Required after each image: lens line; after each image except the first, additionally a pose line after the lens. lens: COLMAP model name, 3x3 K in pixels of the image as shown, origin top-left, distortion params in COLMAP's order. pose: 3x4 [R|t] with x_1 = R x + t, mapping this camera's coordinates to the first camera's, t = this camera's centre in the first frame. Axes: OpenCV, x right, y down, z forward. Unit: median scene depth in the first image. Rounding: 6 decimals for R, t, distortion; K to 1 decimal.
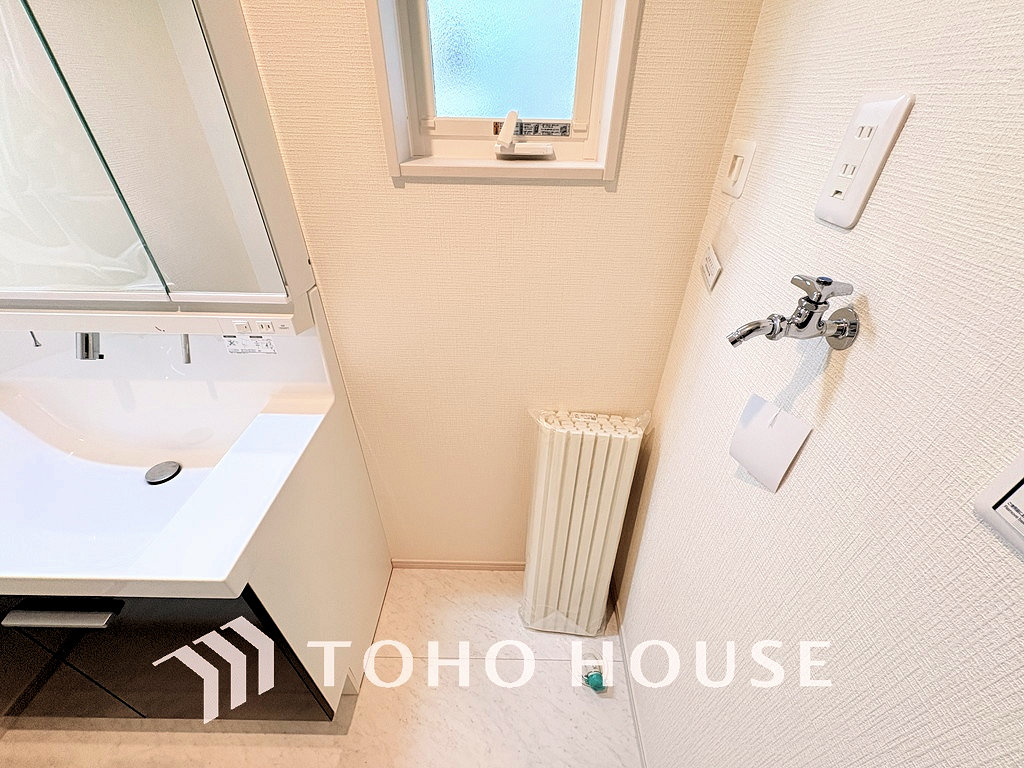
lens RADIAL K [[406.3, 0, 515.5], [0, 406.3, 386.6], [0, 0, 1]] dist [-0.006726, 0.000159]
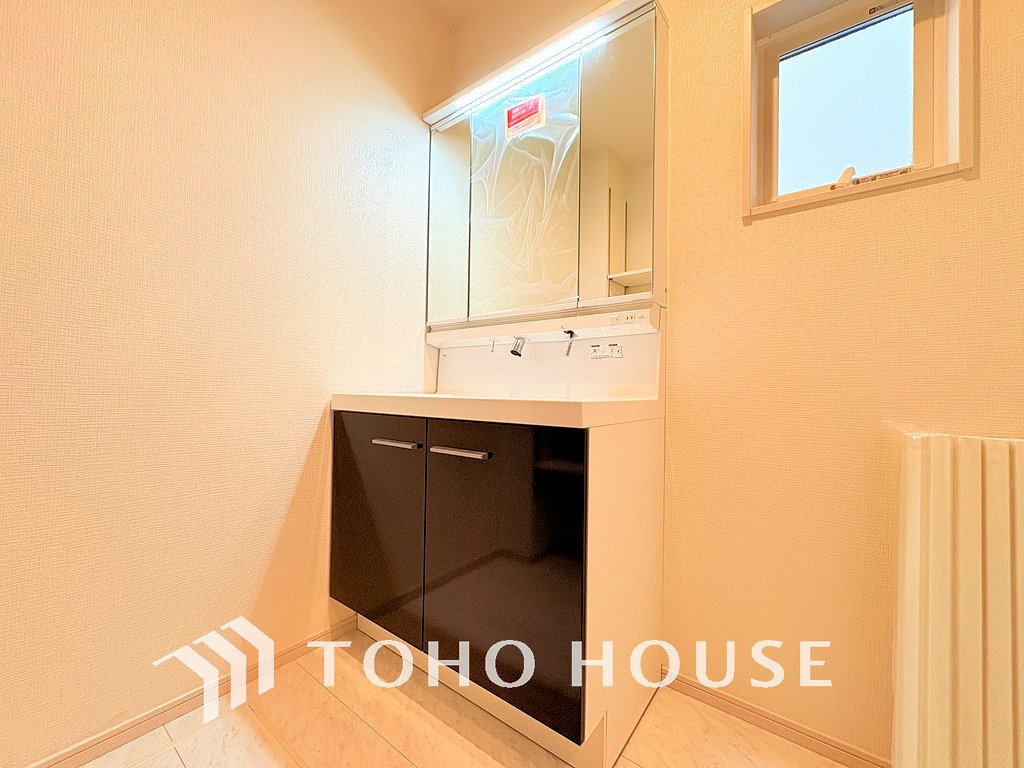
lens RADIAL K [[406.3, 0, 514.7], [0, 406.3, 390.0], [0, 0, 1]] dist [-0.006726, 0.000159]
pose [[0.803152, -0.013369, -0.595624, -0.095899], [-0.339344, 0.811460, -0.475792, 0.778688], [0.489686, 0.584255, 0.647189, 0.041731]]
